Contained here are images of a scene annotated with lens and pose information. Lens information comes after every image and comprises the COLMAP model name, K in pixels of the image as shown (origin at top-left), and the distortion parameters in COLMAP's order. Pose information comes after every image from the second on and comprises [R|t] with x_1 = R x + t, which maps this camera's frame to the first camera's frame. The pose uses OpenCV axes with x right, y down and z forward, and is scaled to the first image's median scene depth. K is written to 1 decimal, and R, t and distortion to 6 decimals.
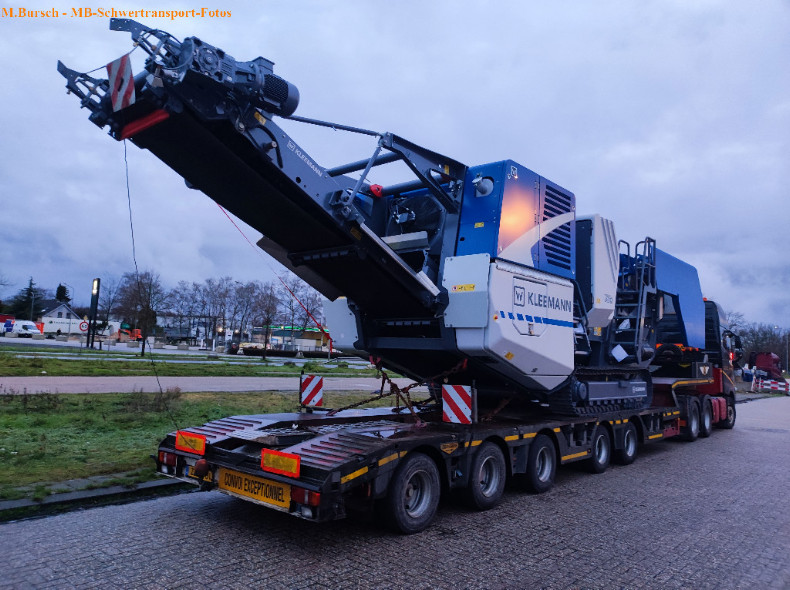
lens RADIAL K [[581.6, 0, 394.6], [0, 581.6, 267.2], [0, 0, 1]] dist [-0.002345, -0.000956]
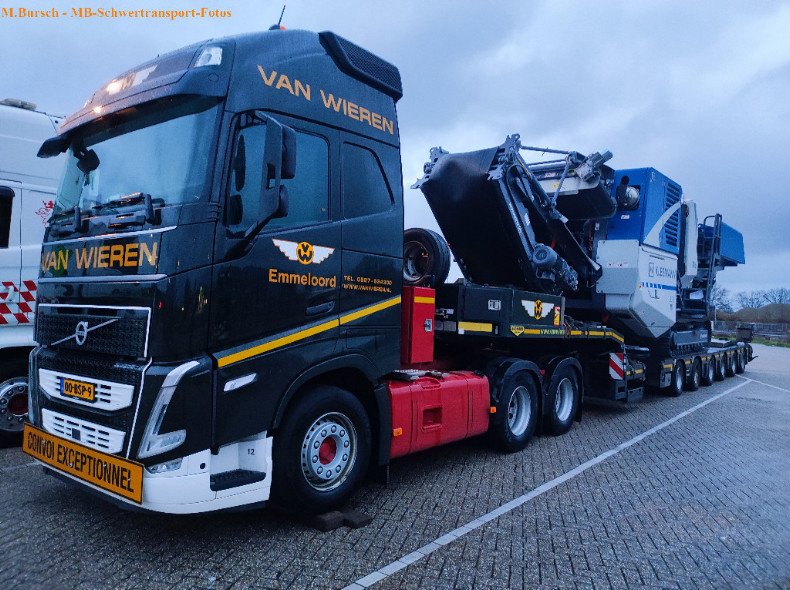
lens RADIAL K [[604.6, 0, 395.0], [0, 604.6, 295.0], [0, 0, 1]] dist [0.003011, 0.003155]
pose [[0.998975, -0.008326, 0.044496, -0.415414], [0.002145, 0.990543, 0.137184, -0.080807], [-0.045217, -0.136948, 0.989546, -0.346167]]
